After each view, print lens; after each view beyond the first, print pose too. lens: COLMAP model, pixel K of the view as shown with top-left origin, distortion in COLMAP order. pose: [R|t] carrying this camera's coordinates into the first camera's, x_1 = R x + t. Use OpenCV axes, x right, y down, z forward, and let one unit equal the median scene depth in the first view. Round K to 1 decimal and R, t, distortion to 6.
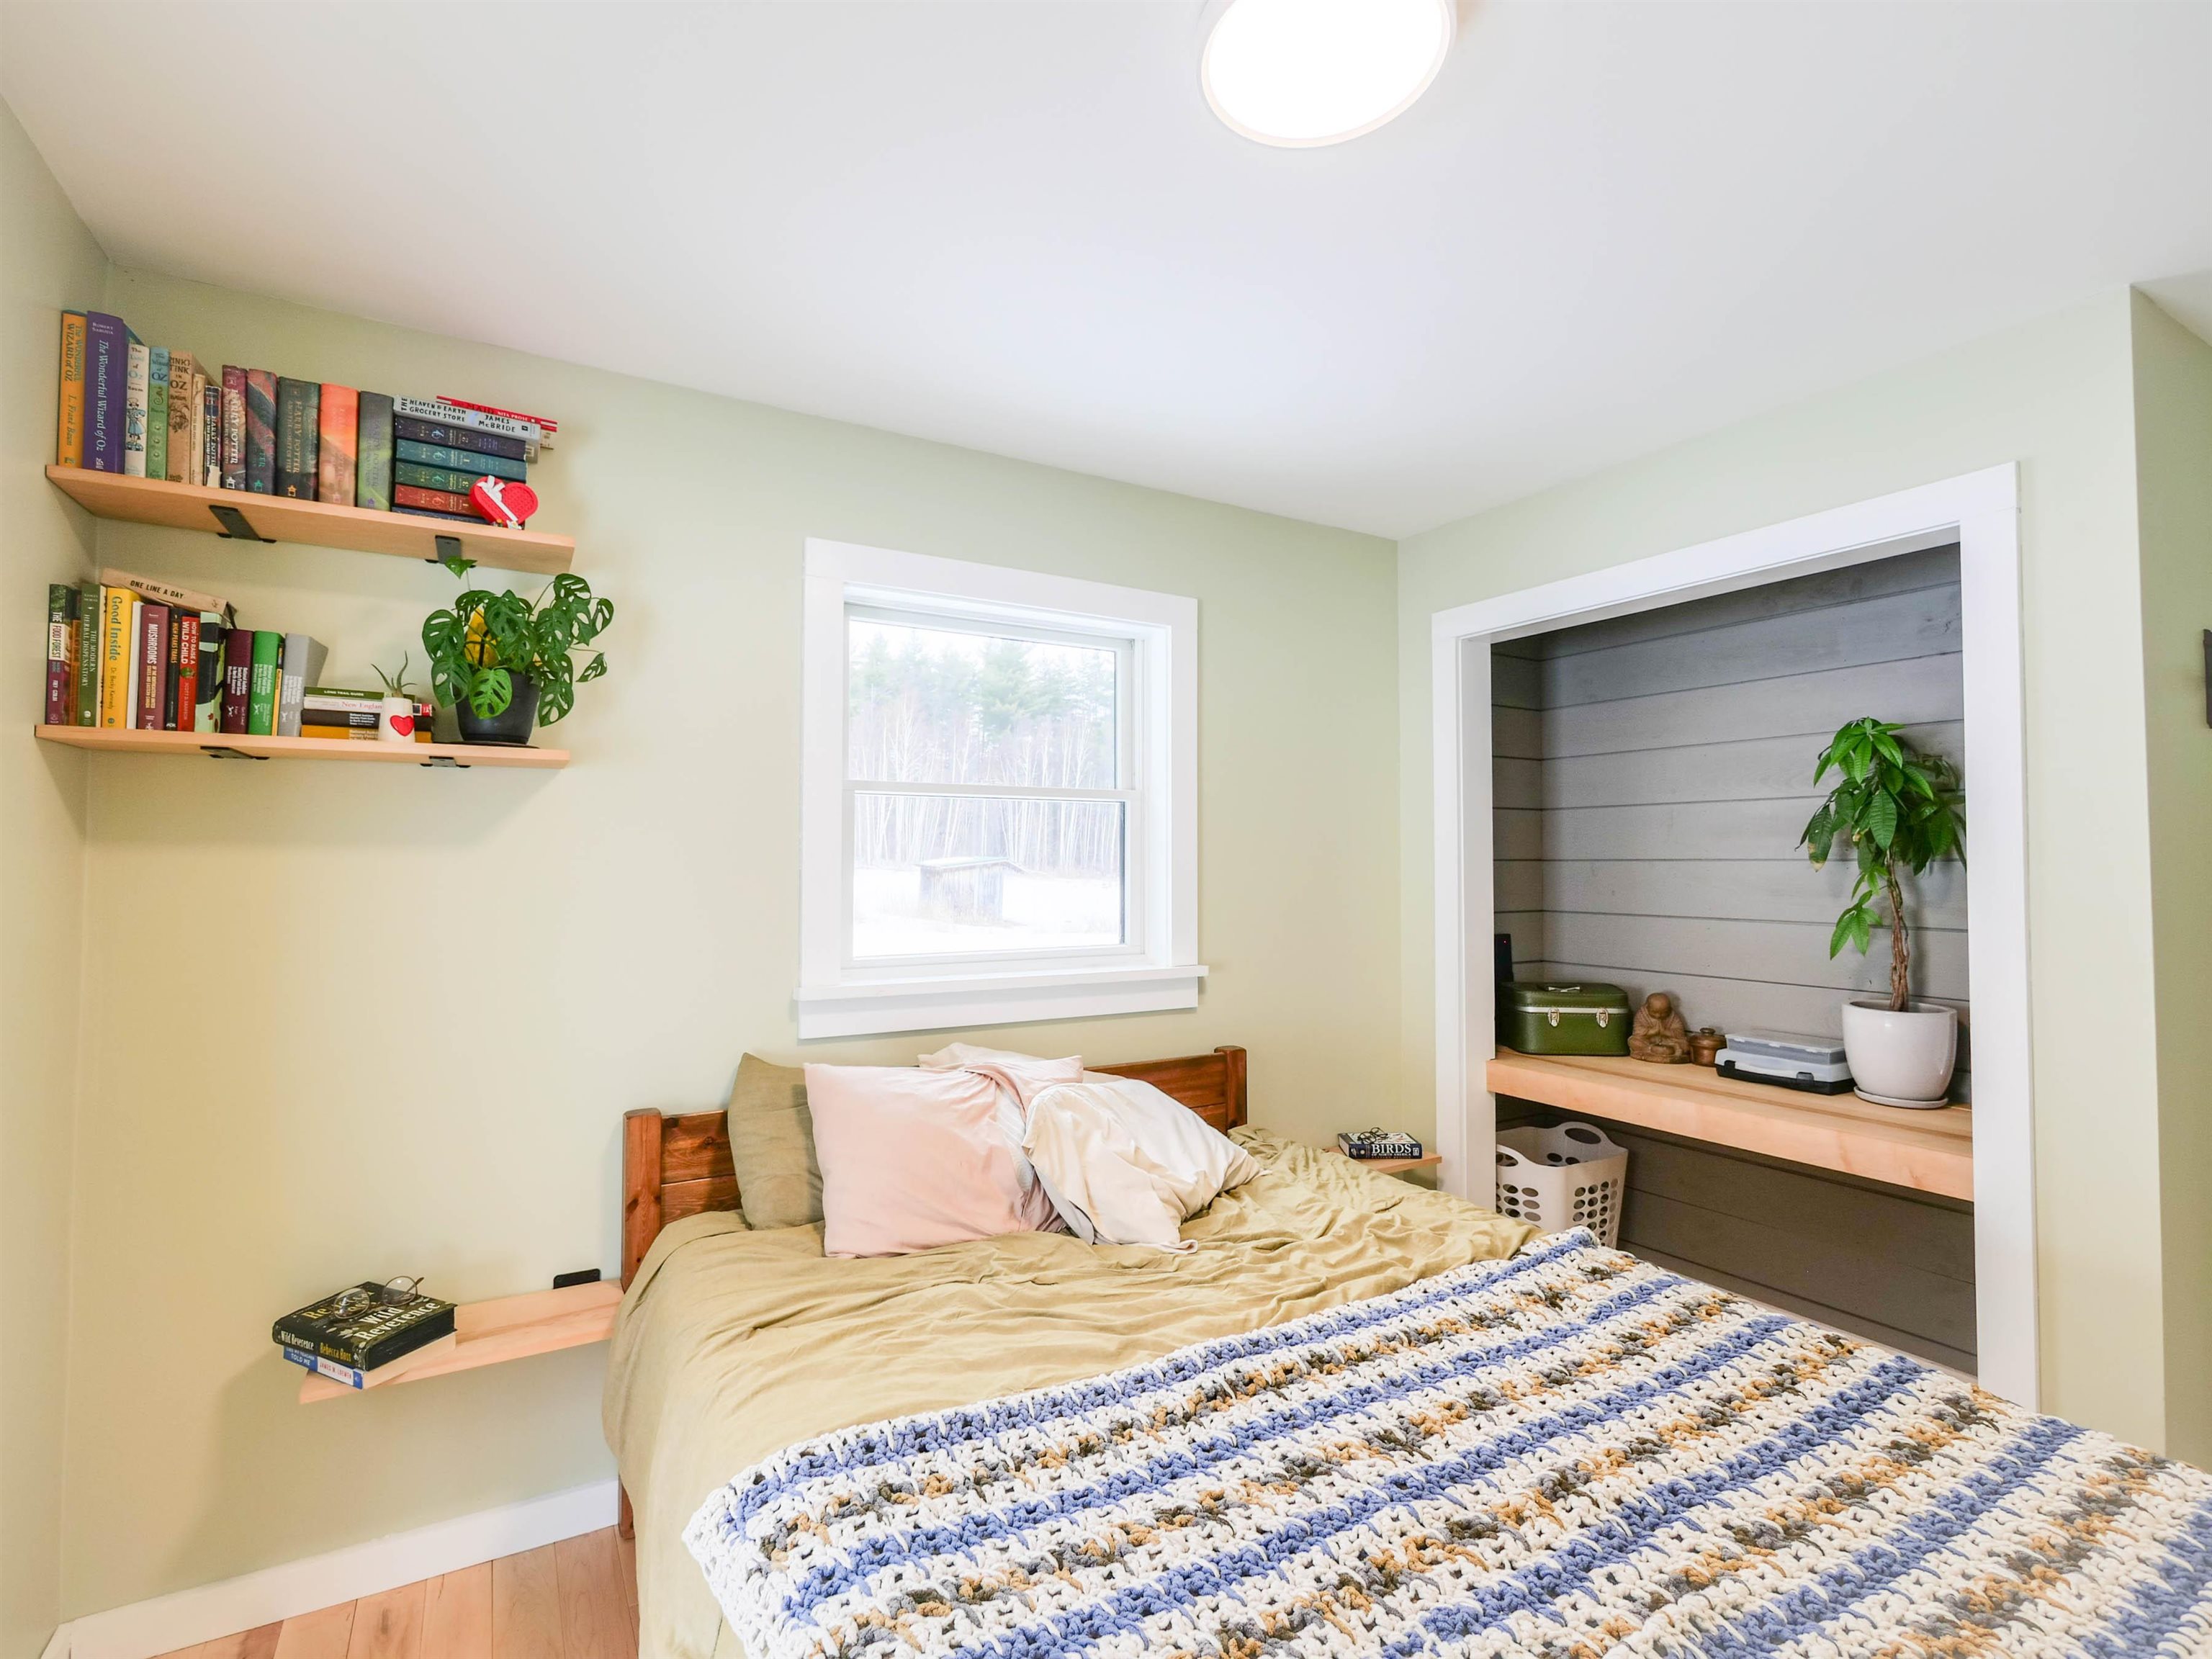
lens RADIAL K [[1021.1, 0, 1106.0], [0, 1021.1, 829.5], [0, 0, 1]] dist [-0.002513, -0.000221]
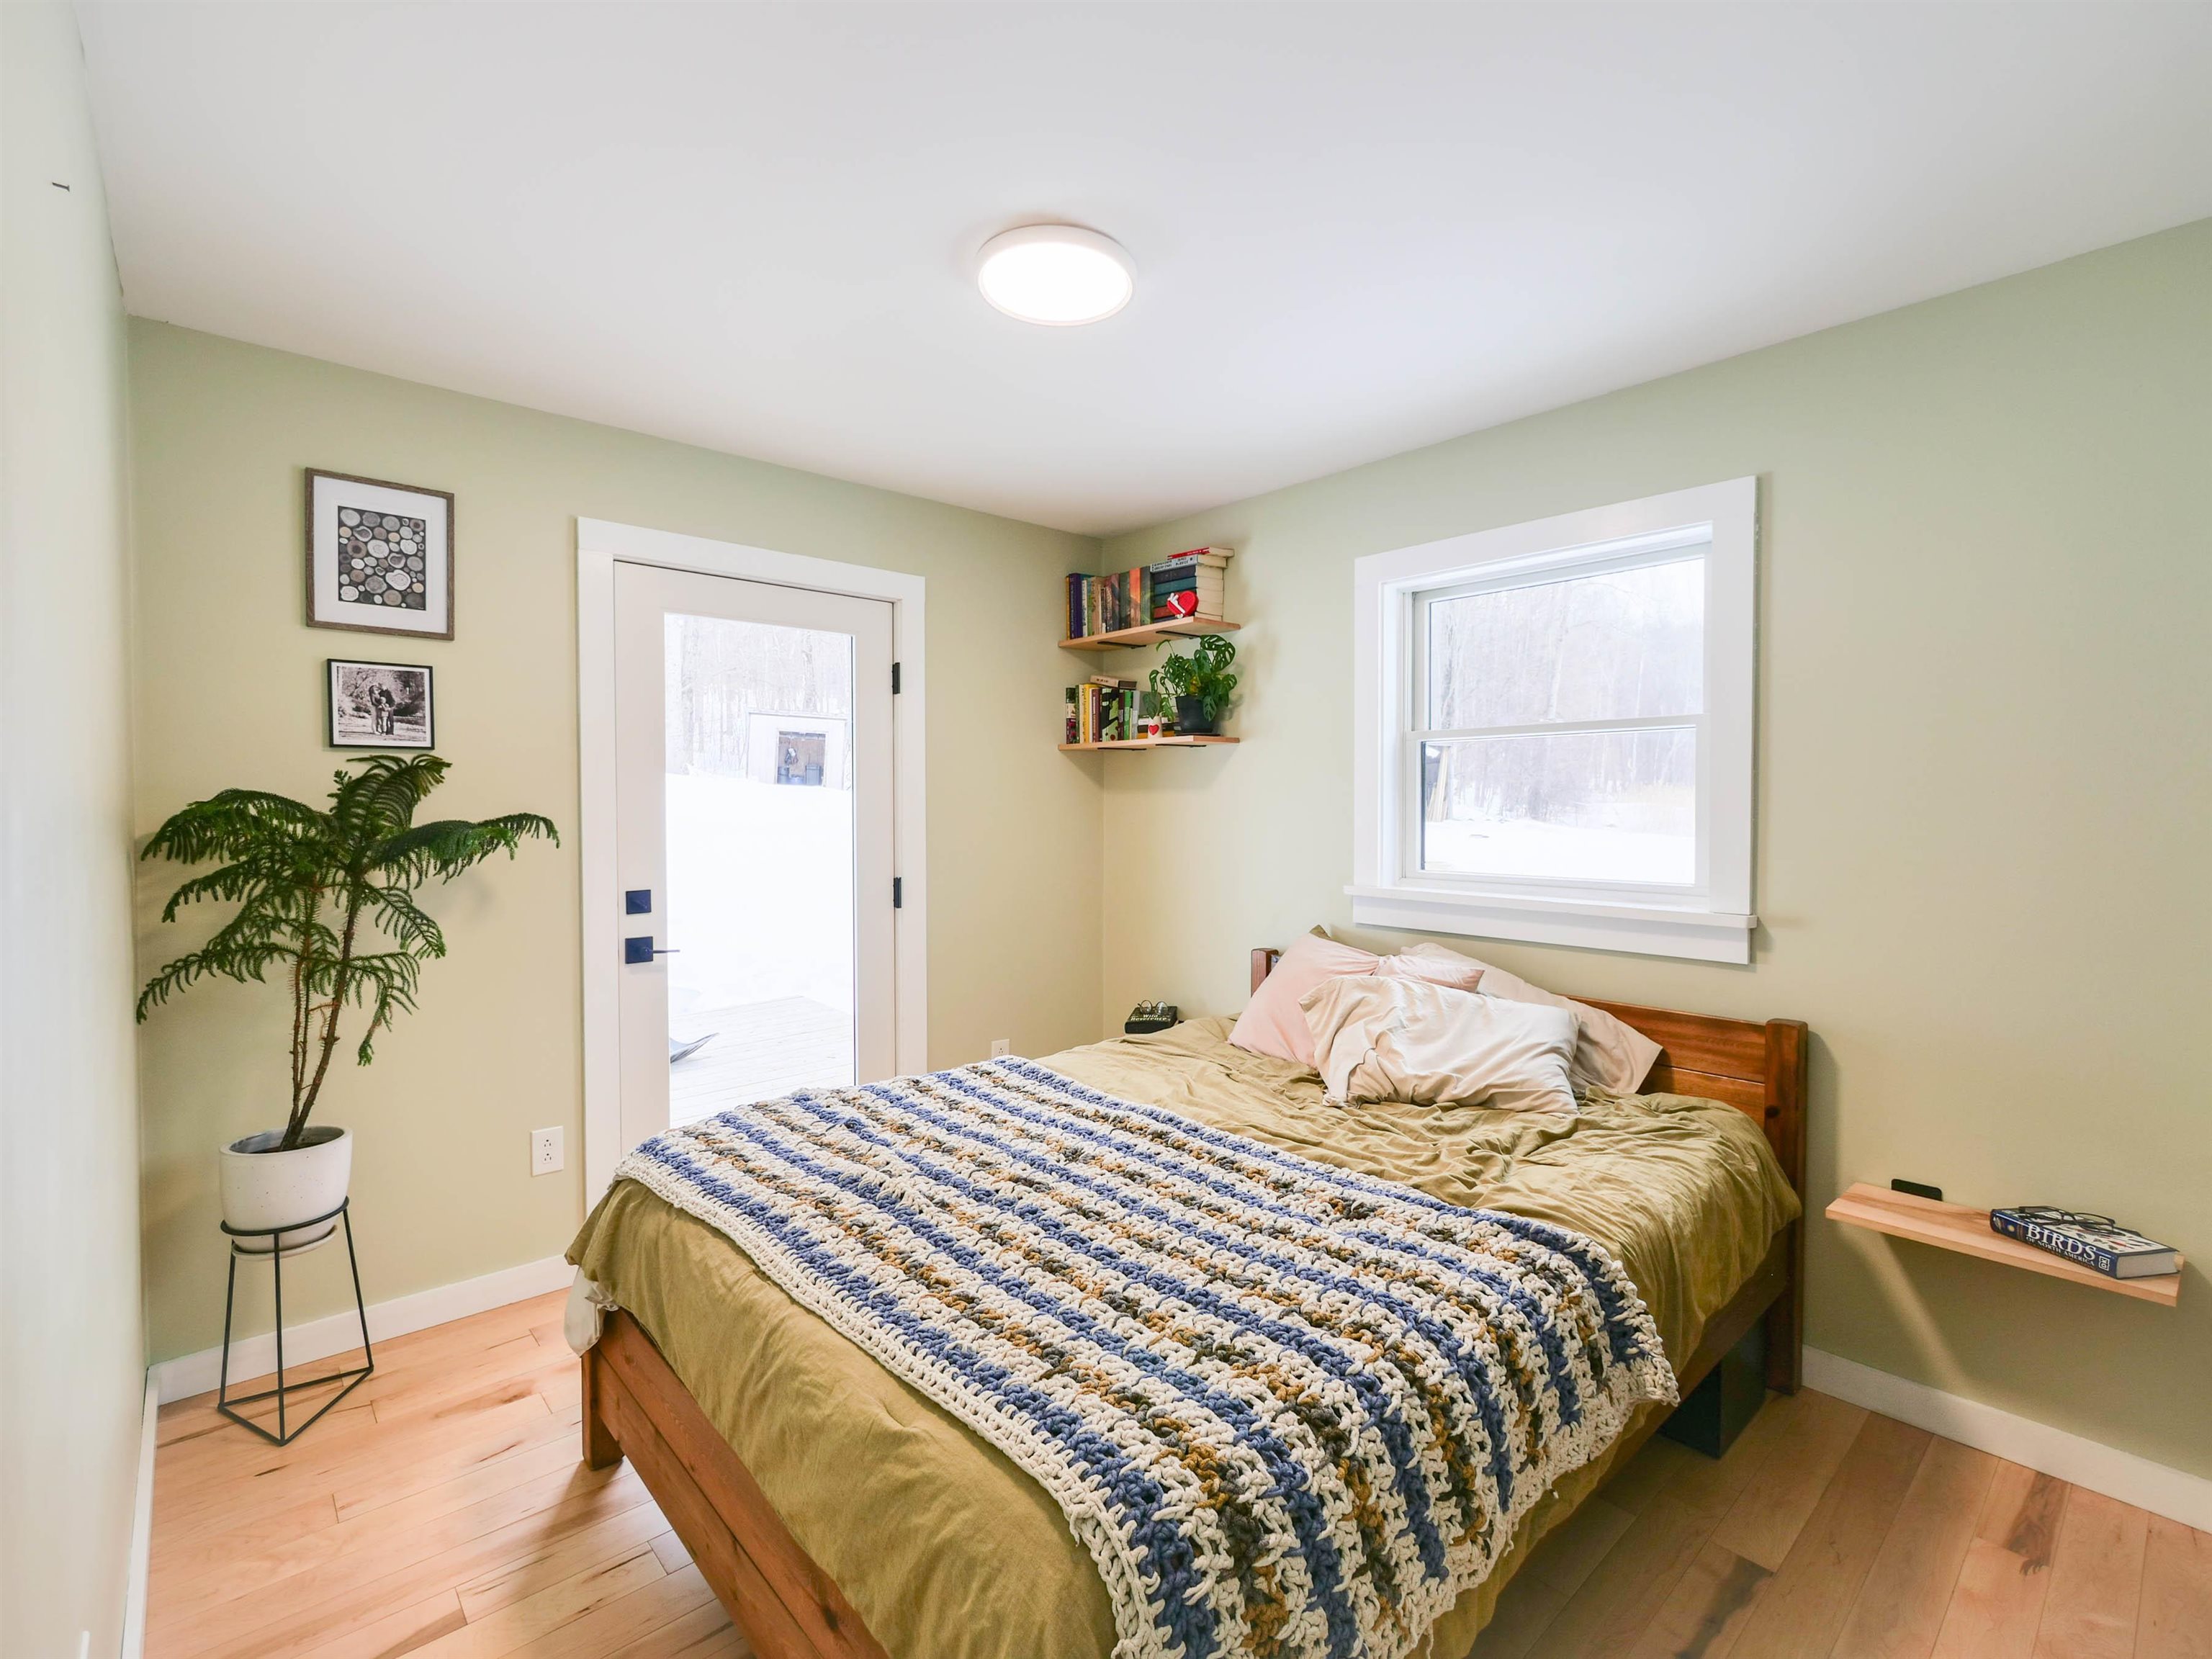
lens RADIAL K [[1021.1, 0, 1106.0], [0, 1021.1, 829.5], [0, 0, 1]] dist [-0.002513, -0.000221]
pose [[0.186190, 0.014862, -0.982401, 1.339960], [0.034719, 0.999162, 0.021696, 0.049162], [0.981900, -0.038147, 0.185518, 0.568570]]
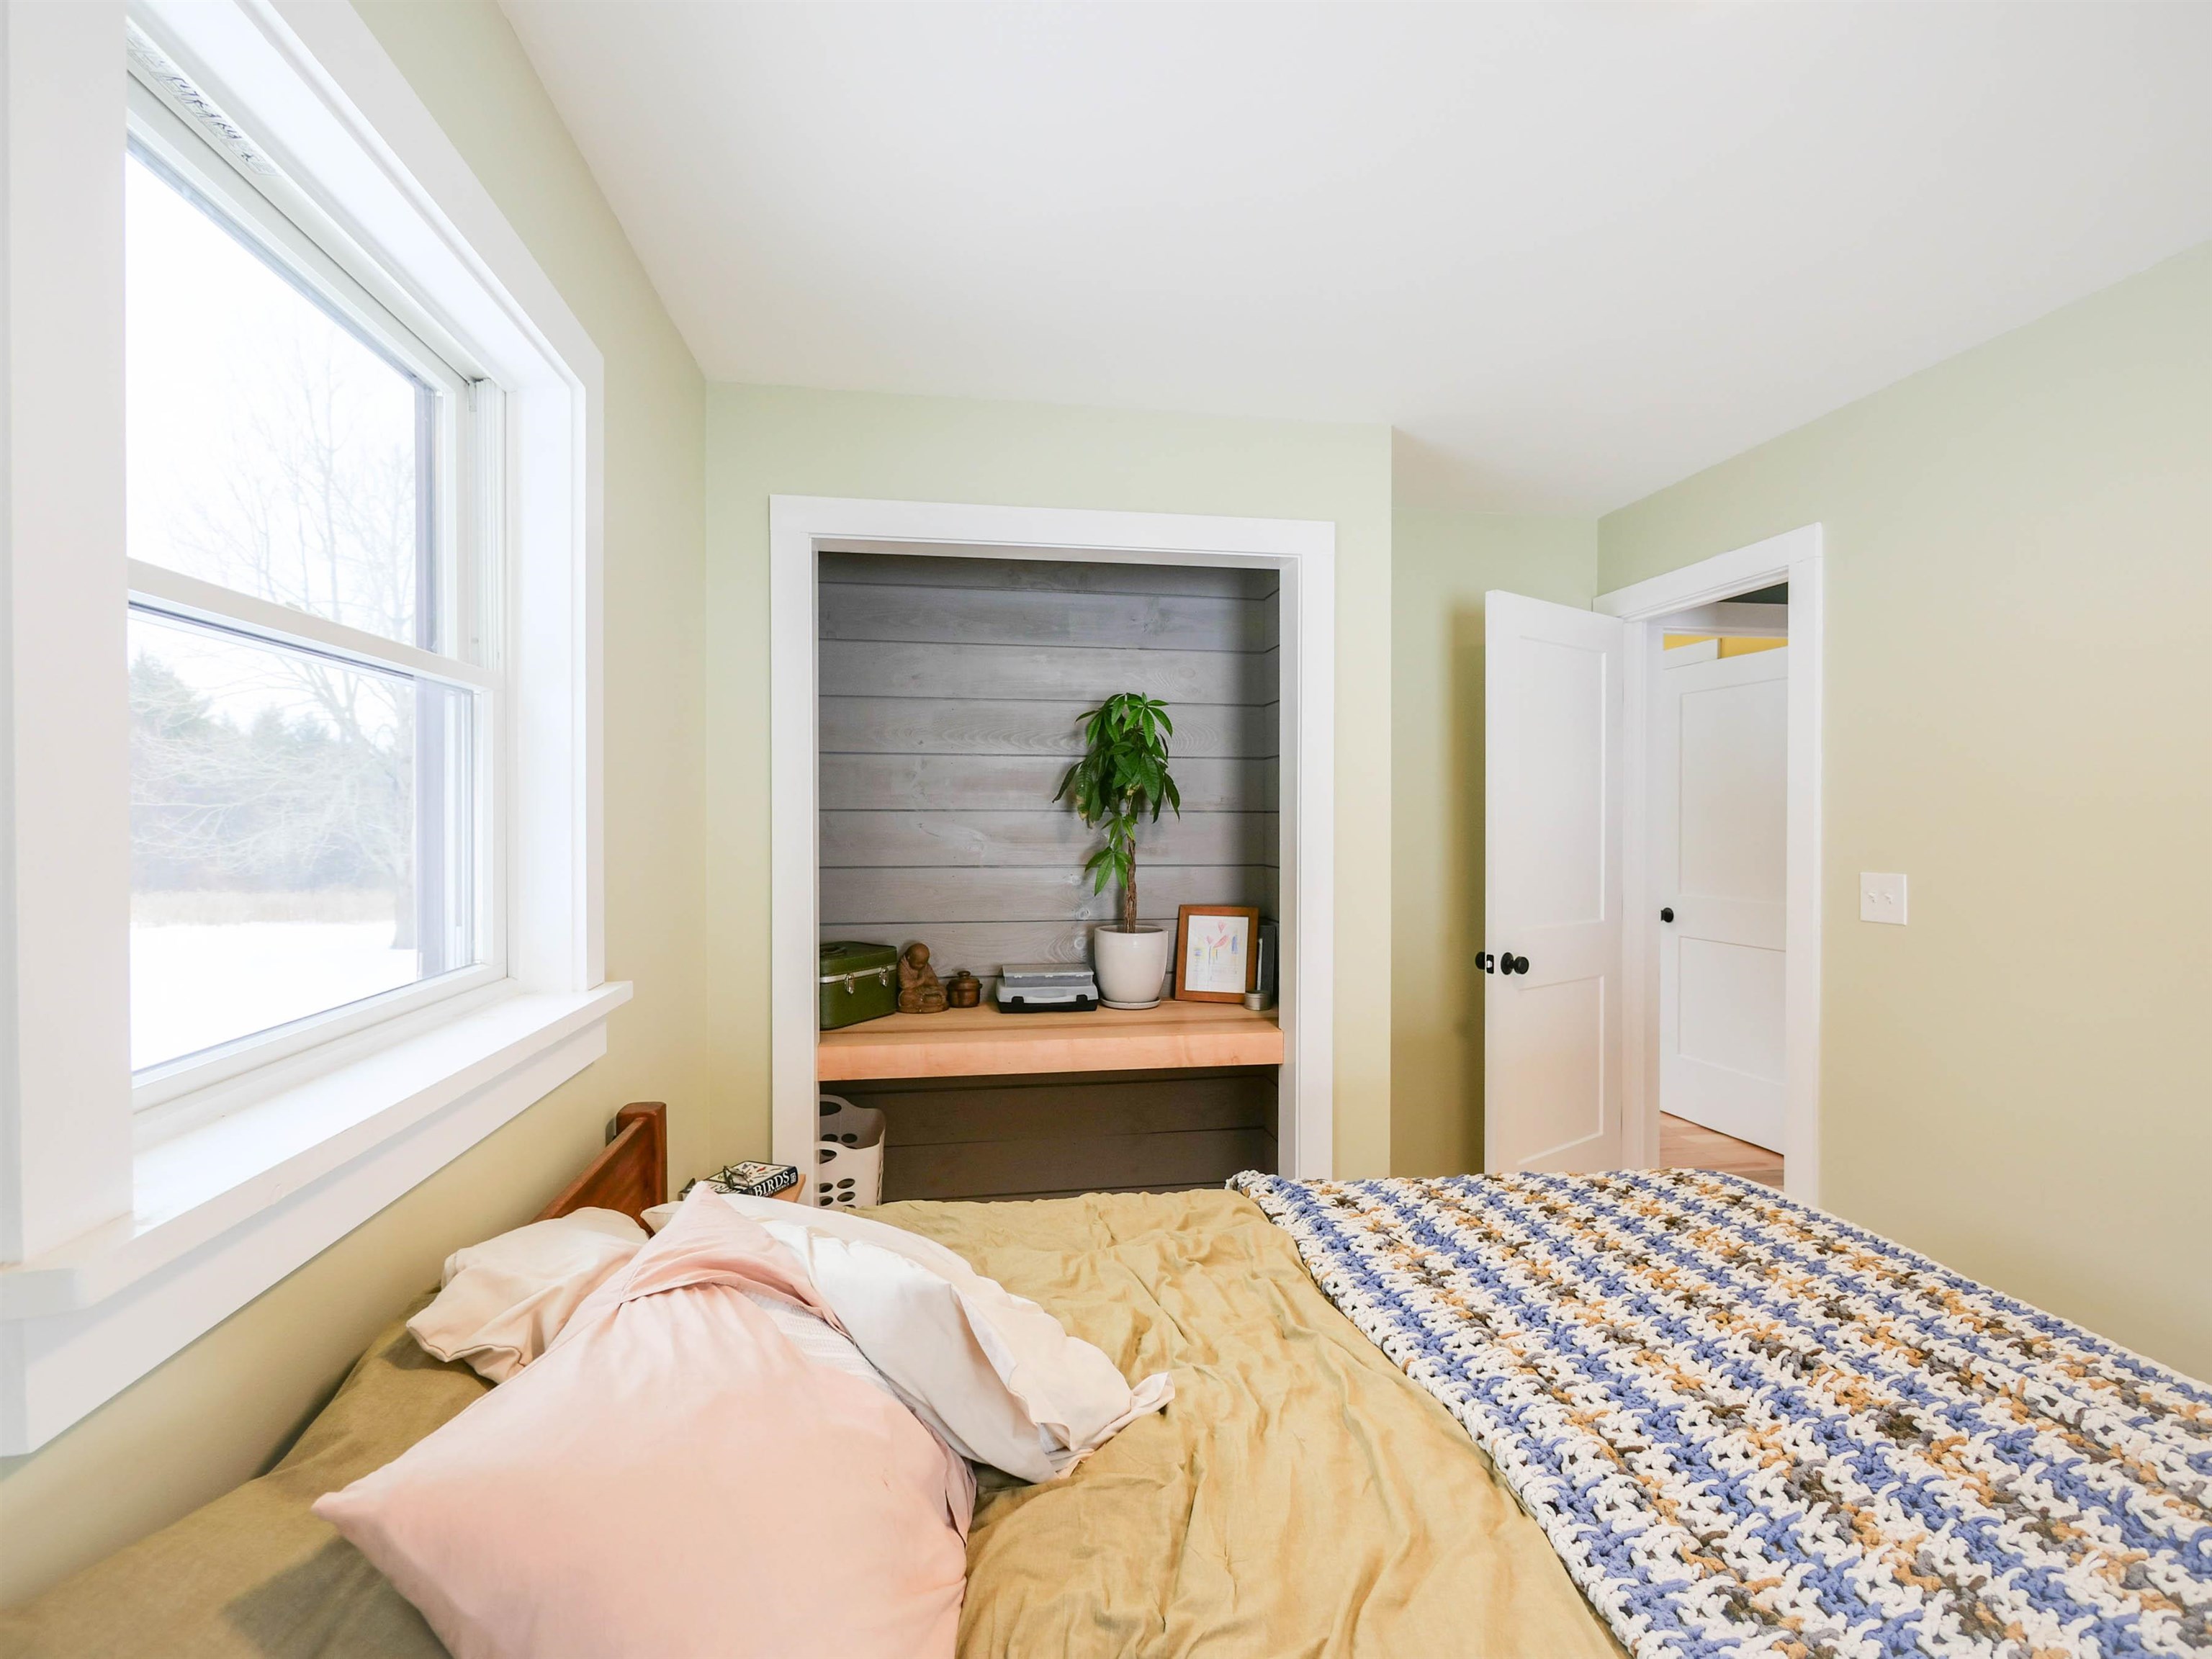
lens RADIAL K [[1021.1, 0, 1106.0], [0, 1021.1, 829.5], [0, 0, 1]] dist [-0.002513, -0.000221]
pose [[0.377517, -0.010231, 0.925946, -0.591762], [-0.030936, 0.999241, 0.023653, 0.037404], [-0.925486, -0.037574, 0.376914, 0.873382]]
